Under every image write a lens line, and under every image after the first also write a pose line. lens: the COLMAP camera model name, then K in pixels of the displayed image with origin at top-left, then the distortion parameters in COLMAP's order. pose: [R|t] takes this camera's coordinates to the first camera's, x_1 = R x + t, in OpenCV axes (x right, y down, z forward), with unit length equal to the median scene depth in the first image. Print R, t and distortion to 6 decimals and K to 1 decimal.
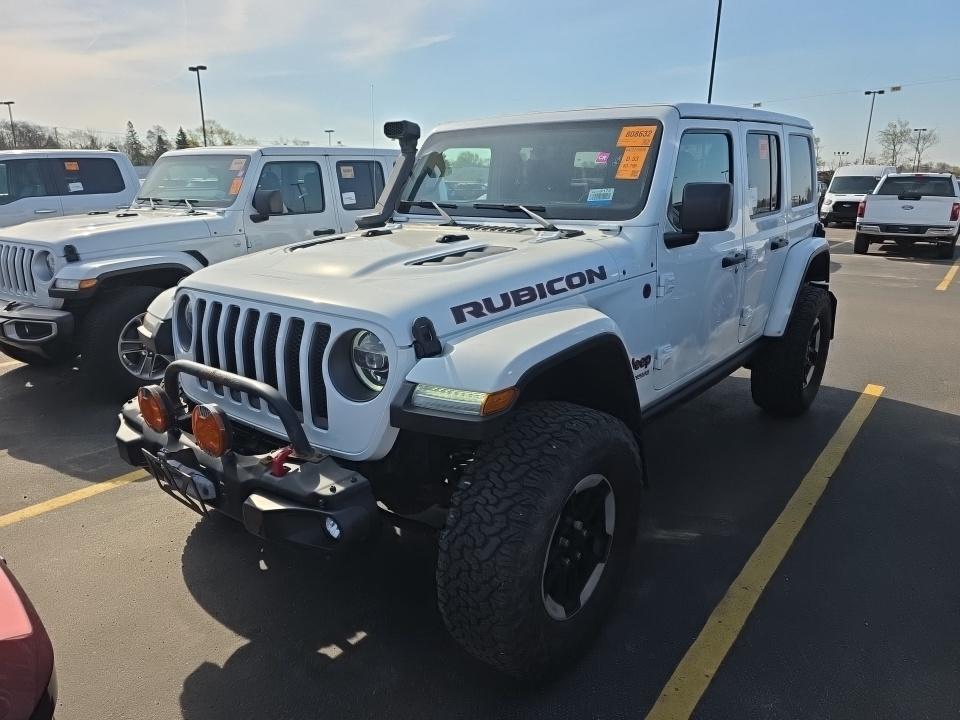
lens RADIAL K [[652.3, 0, 484.3], [0, 652.3, 363.0], [0, 0, 1]] dist [0.068816, -0.066655]
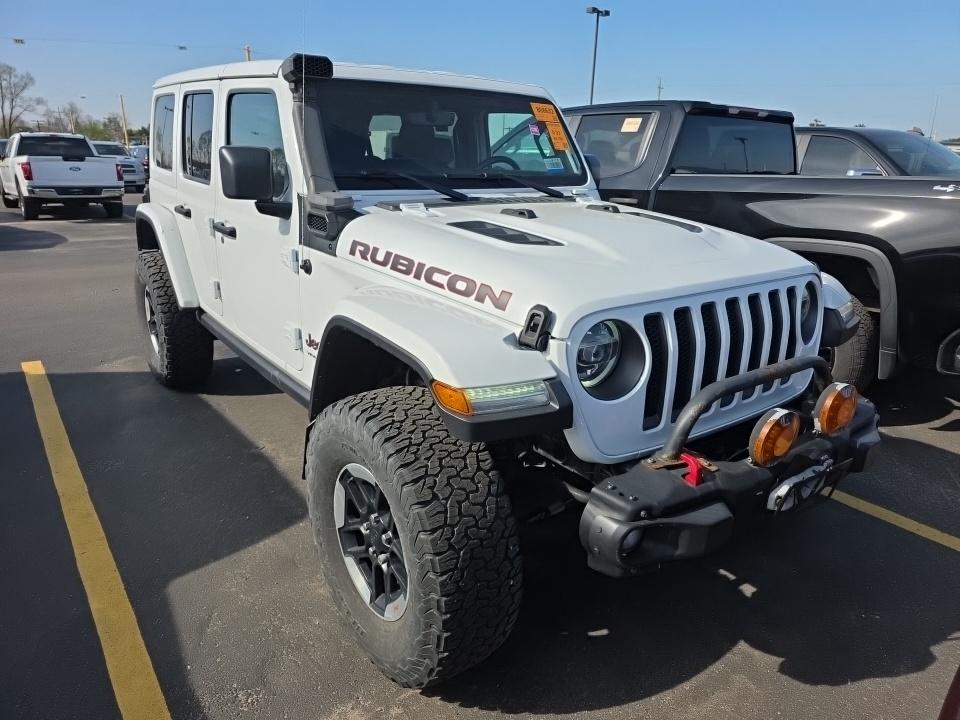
lens RADIAL K [[652.3, 0, 484.3], [0, 652.3, 363.0], [0, 0, 1]] dist [0.068816, -0.066655]
pose [[0.248051, -0.284217, 0.926116, -0.351998], [0.229425, 0.946033, 0.228881, -0.077499], [-0.941188, 0.155700, 0.299871, 0.286431]]
